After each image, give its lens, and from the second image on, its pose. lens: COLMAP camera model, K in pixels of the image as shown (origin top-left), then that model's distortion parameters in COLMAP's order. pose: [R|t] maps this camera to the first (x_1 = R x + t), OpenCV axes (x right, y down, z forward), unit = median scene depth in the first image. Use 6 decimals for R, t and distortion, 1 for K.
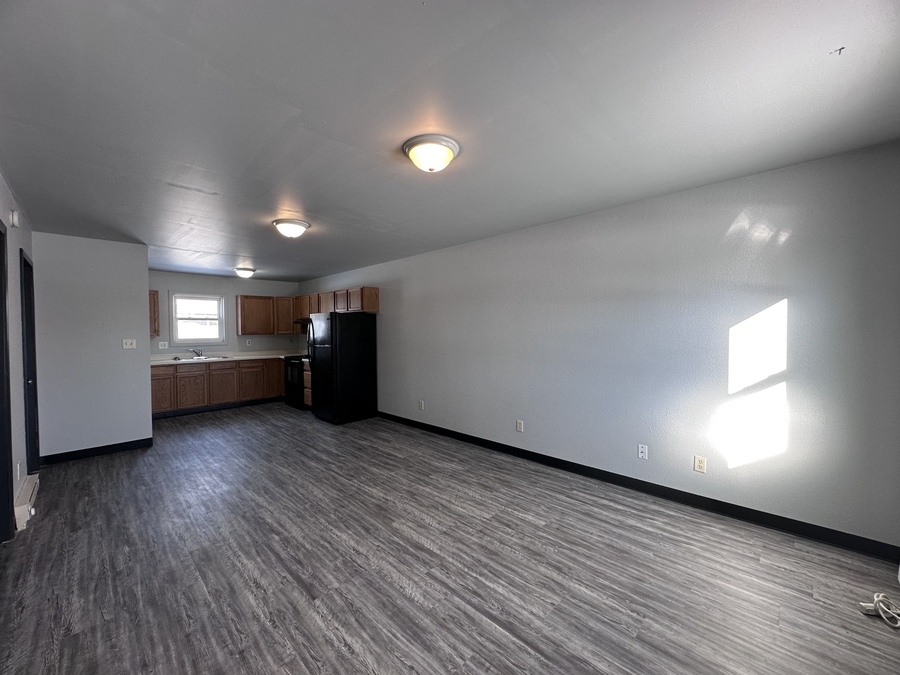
lens RADIAL K [[356.5, 0, 444.1], [0, 356.5, 336.9], [0, 0, 1]] dist [-0.001823, -0.000042]
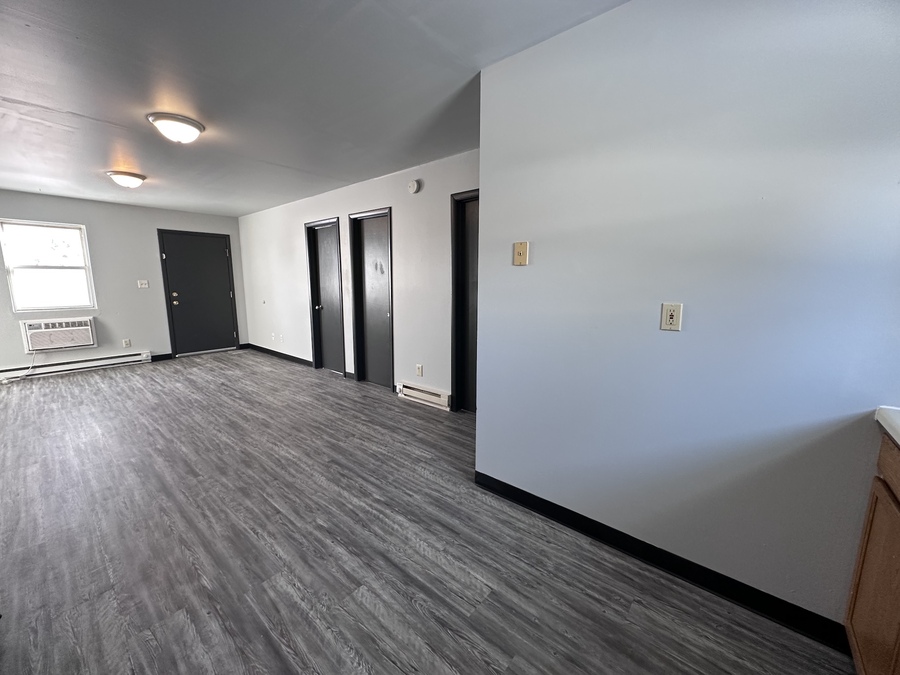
lens RADIAL K [[356.5, 0, 444.8], [0, 356.5, 315.4], [0, 0, 1]] dist [-0.001823, -0.000042]
pose [[-0.997086, 0.015989, -0.074585, -1.058237], [0.007147, 0.993066, 0.117341, -0.012768], [0.075944, 0.116466, -0.990287, 2.144514]]
